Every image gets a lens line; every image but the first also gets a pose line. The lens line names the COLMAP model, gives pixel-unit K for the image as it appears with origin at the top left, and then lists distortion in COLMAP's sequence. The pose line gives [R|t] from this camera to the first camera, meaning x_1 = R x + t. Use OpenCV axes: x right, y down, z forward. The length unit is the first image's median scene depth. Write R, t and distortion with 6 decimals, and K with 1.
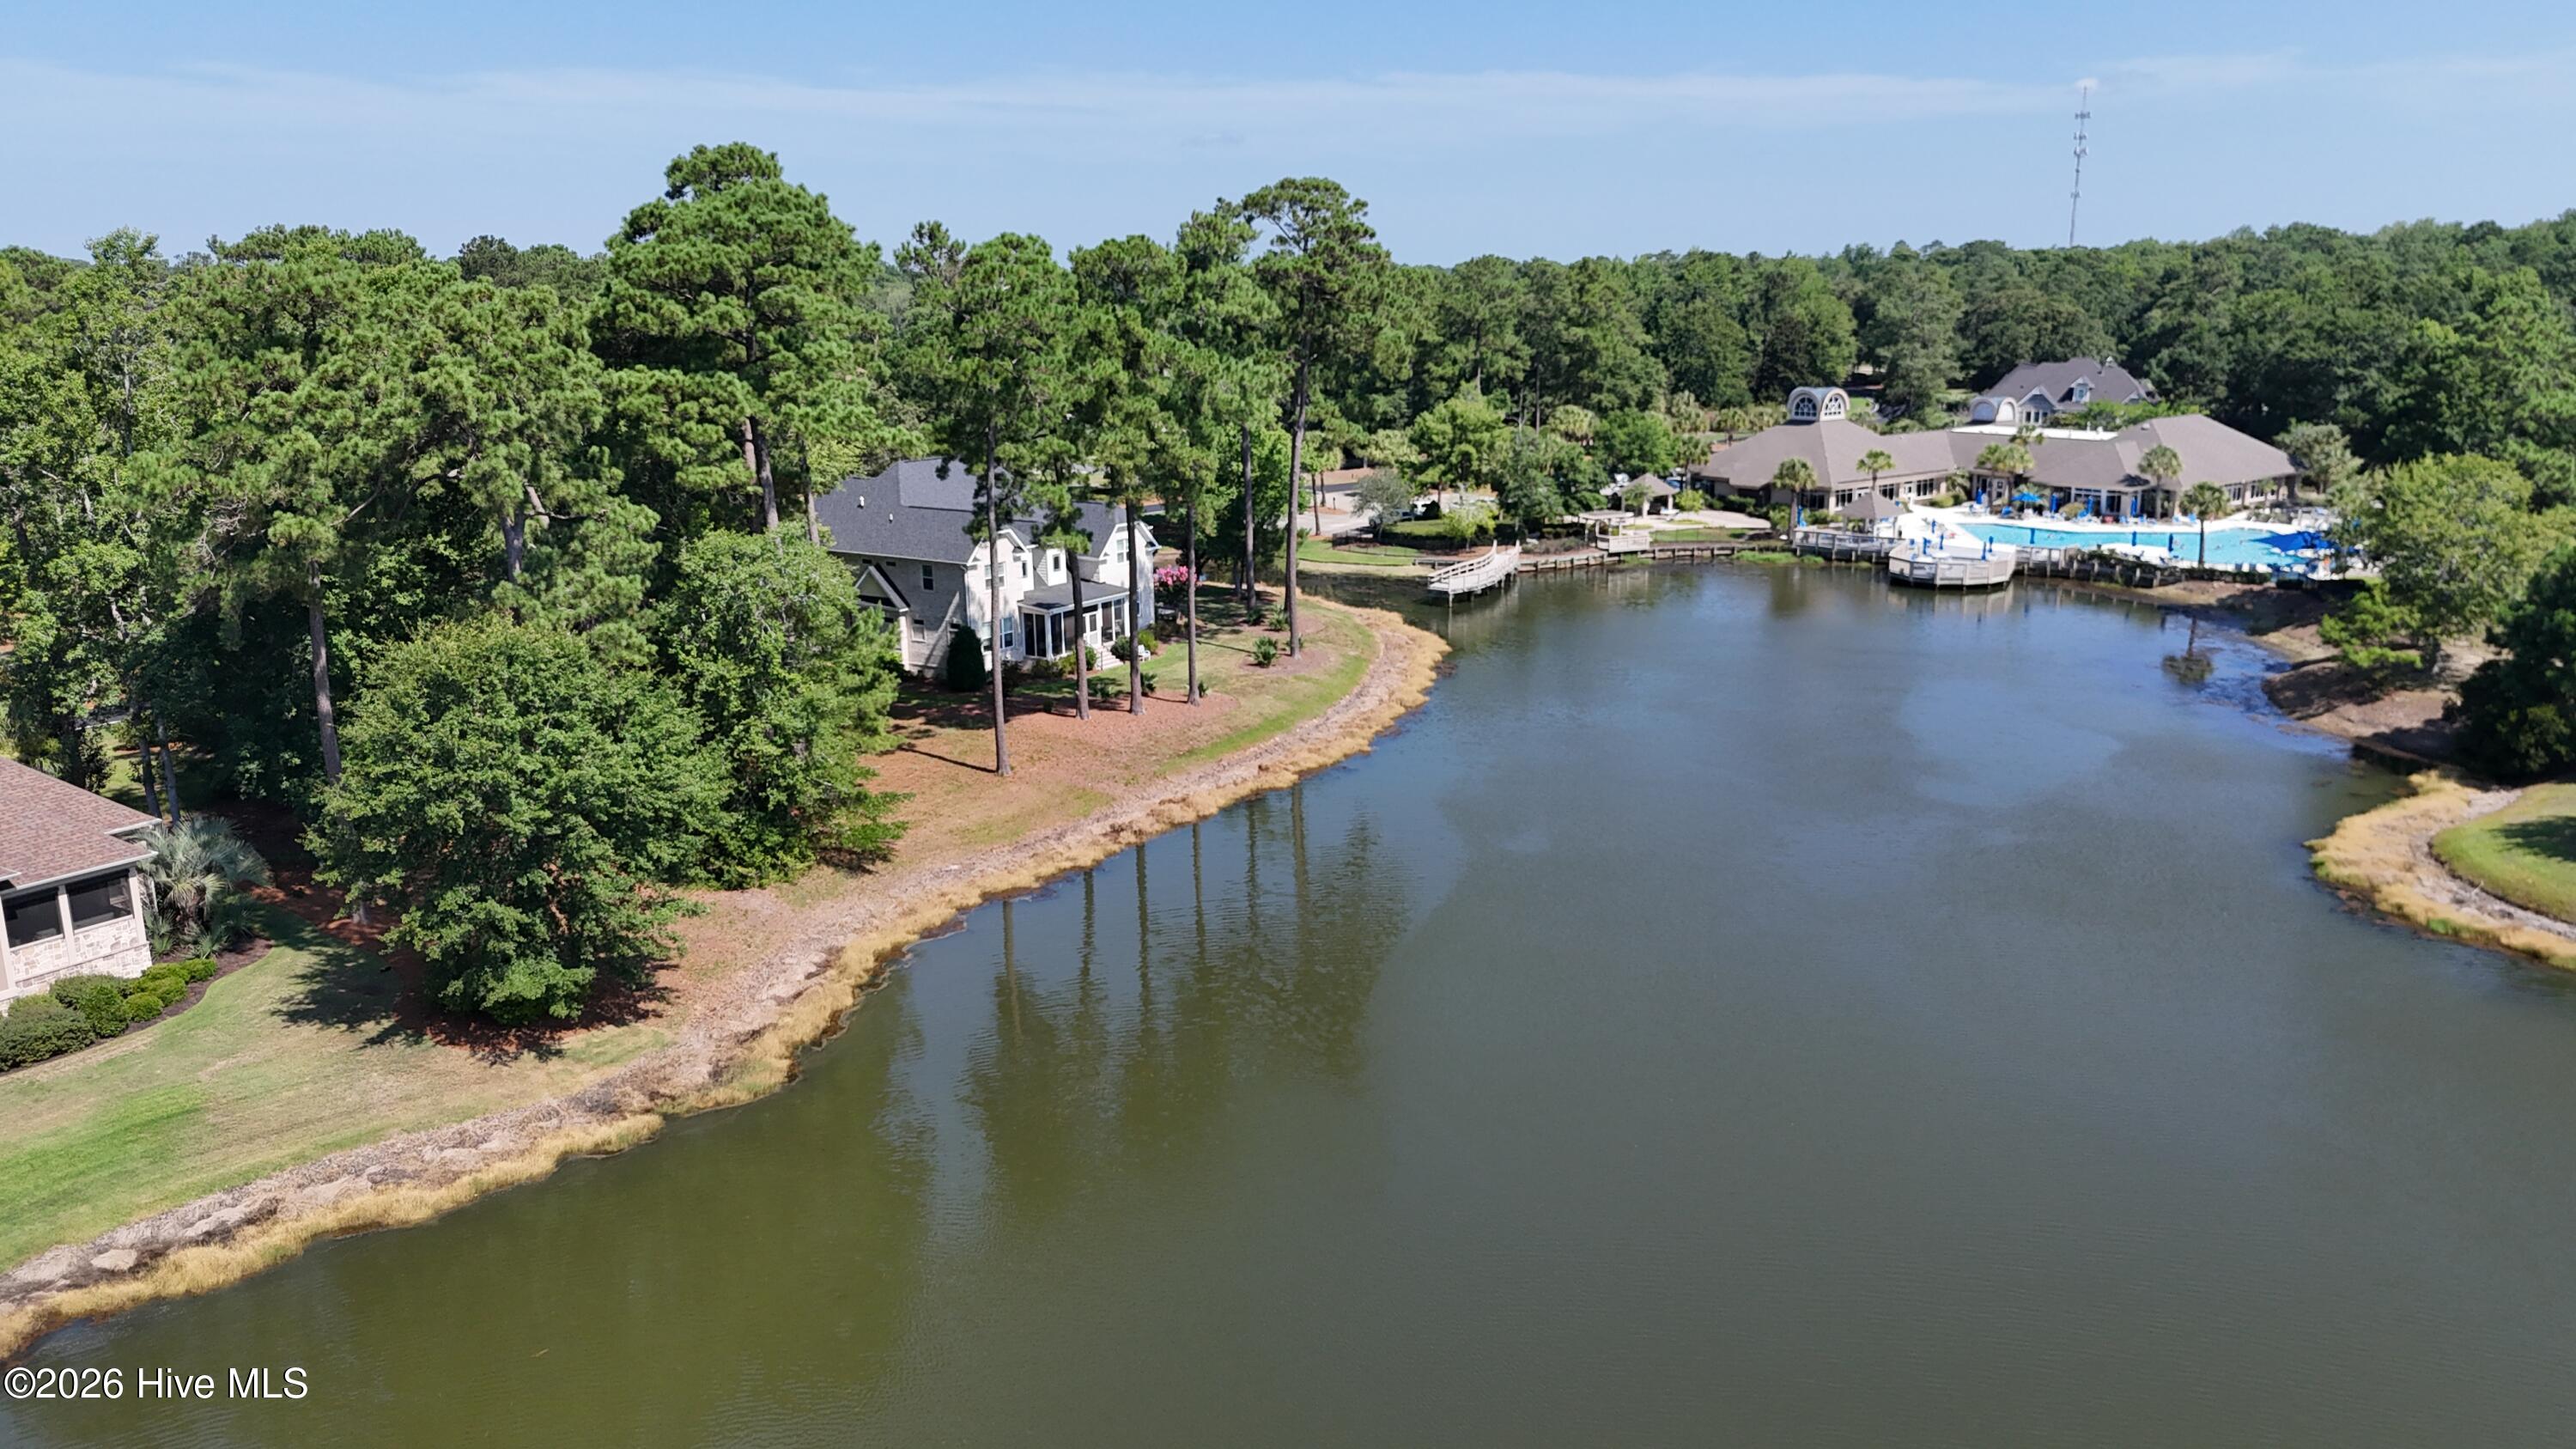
lens RADIAL K [[1920.6, 0, 1286.3], [0, 1920.6, 722.0], [0, 0, 1]] dist [0.062752, -0.052939]
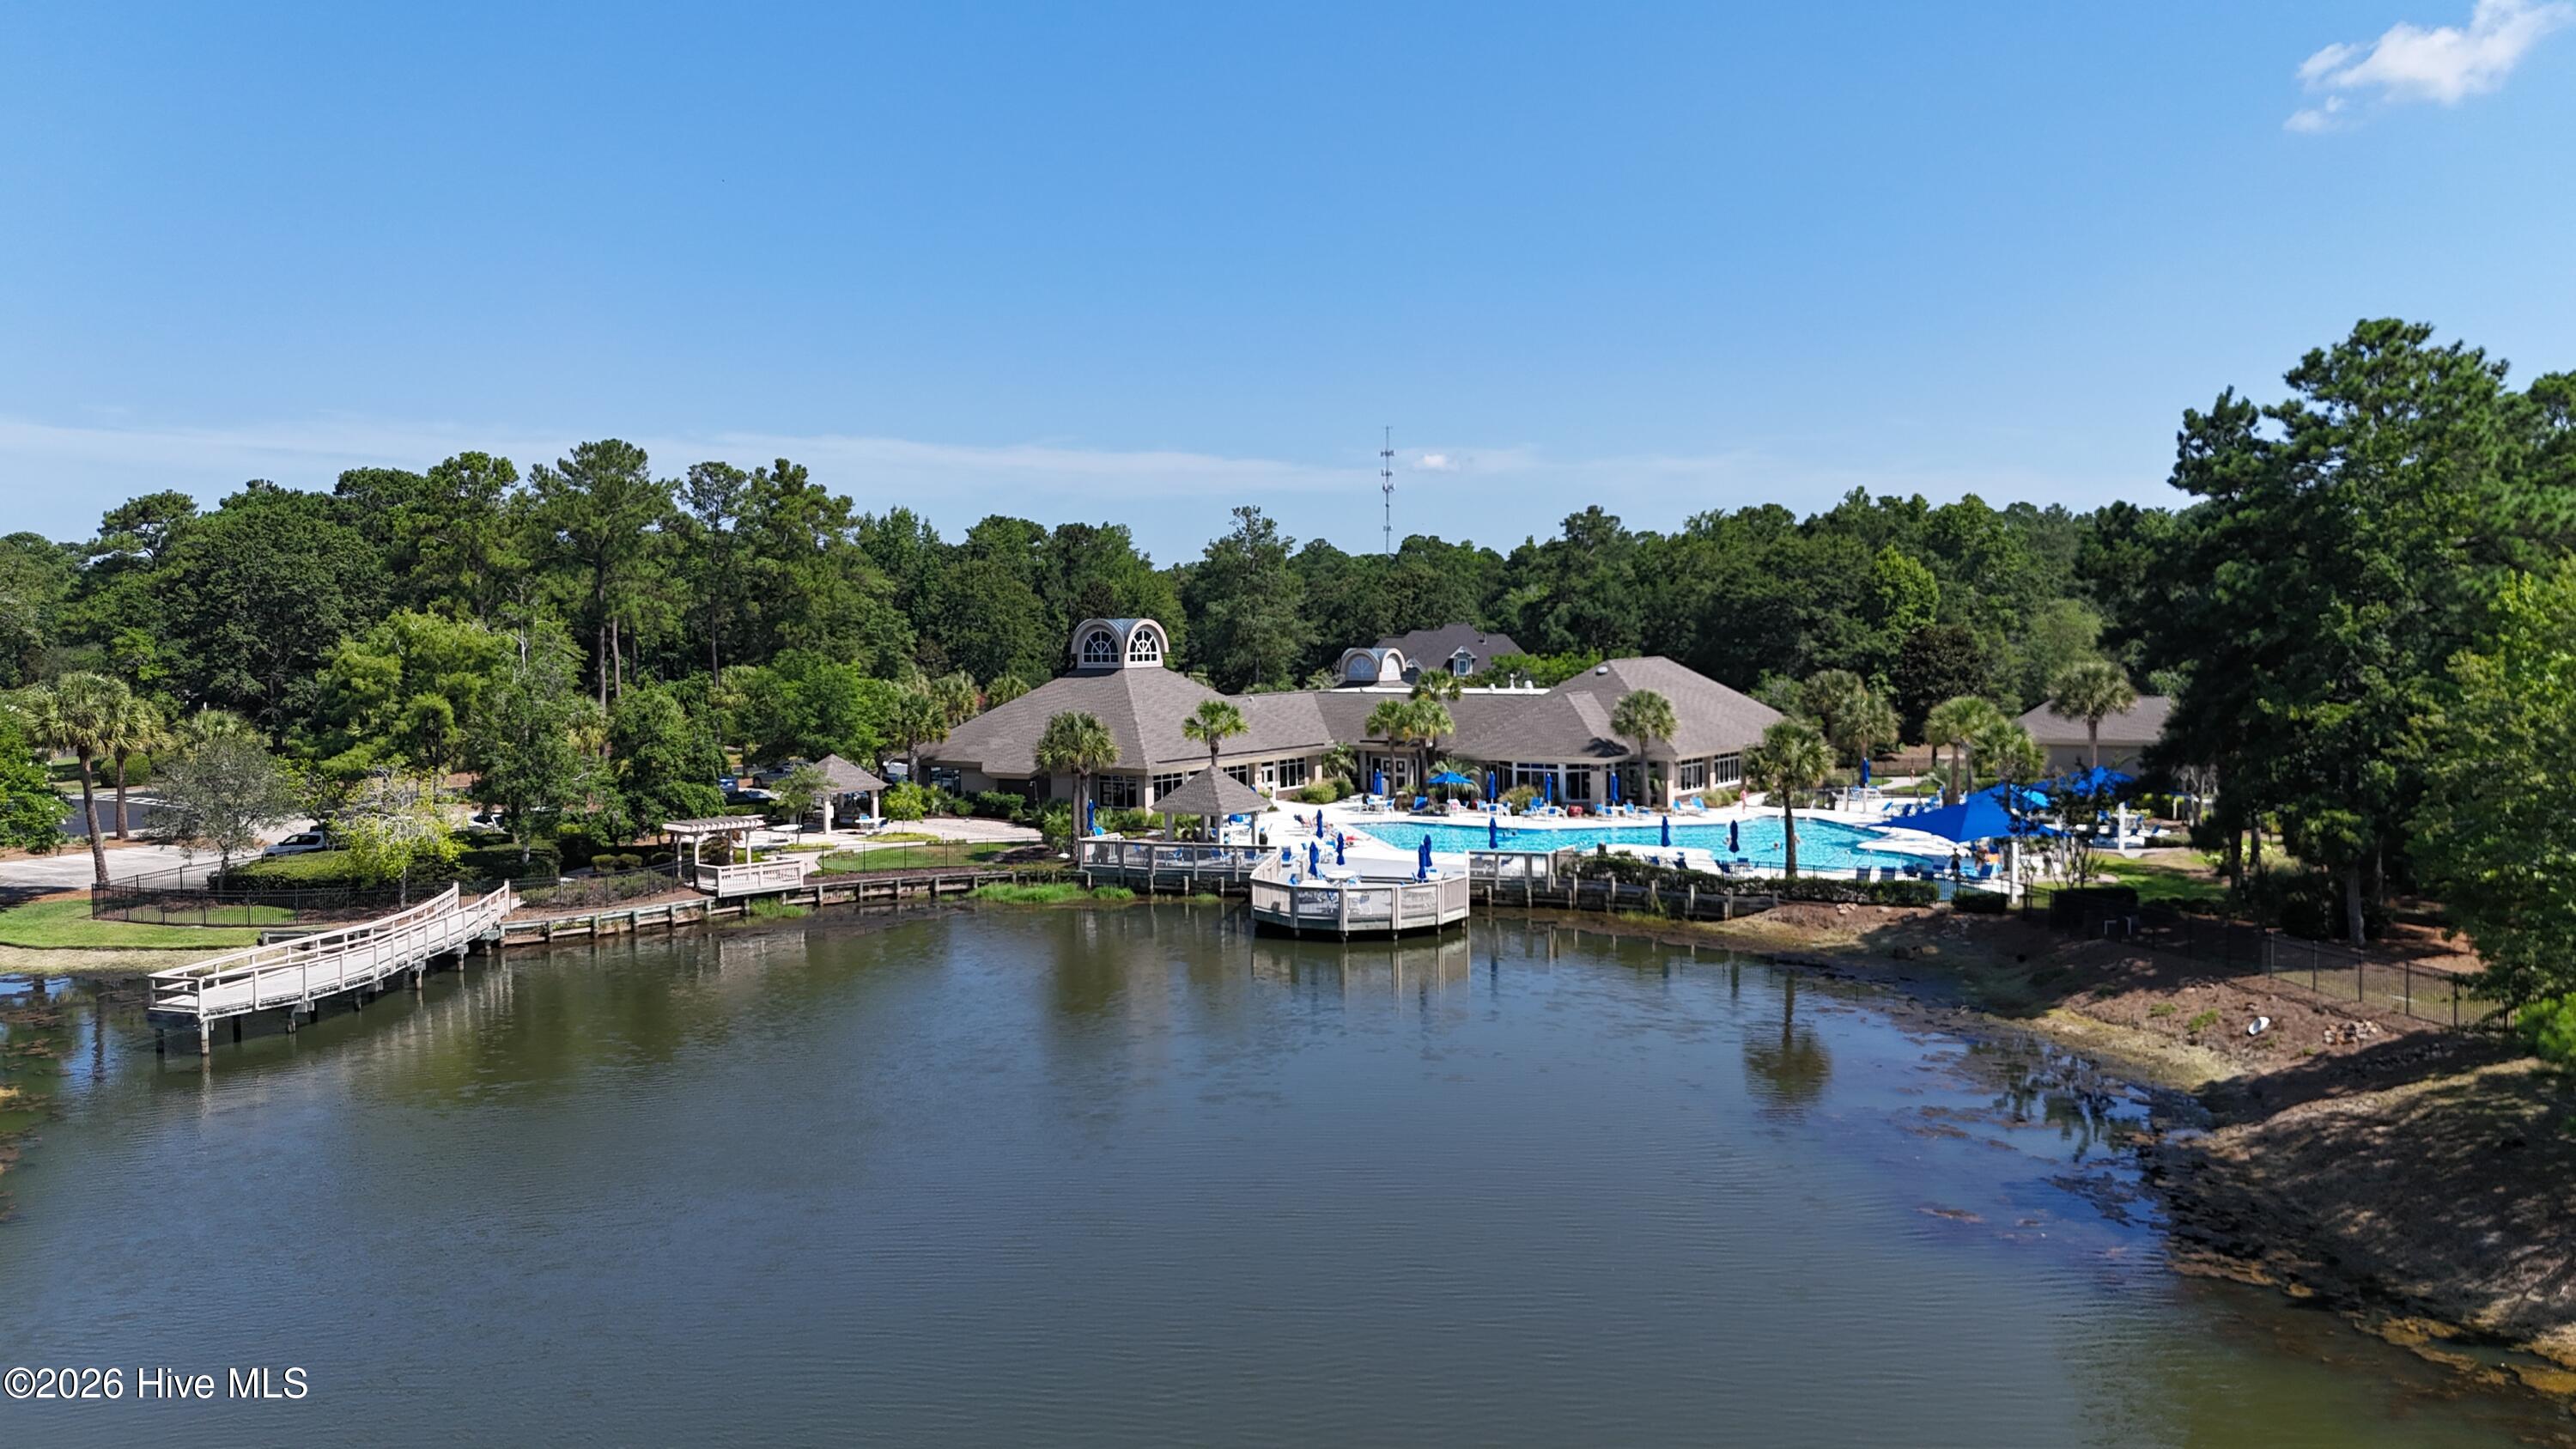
lens RADIAL K [[1912.5, 0, 1284.8], [0, 1912.5, 738.9], [0, 0, 1]] dist [0.075351, -0.082808]
pose [[0.946648, -0.018972, 0.321712, 0.151937], [0.073400, 0.984722, -0.157910, -0.040210], [-0.313801, 0.173098, 0.933577, 0.496391]]
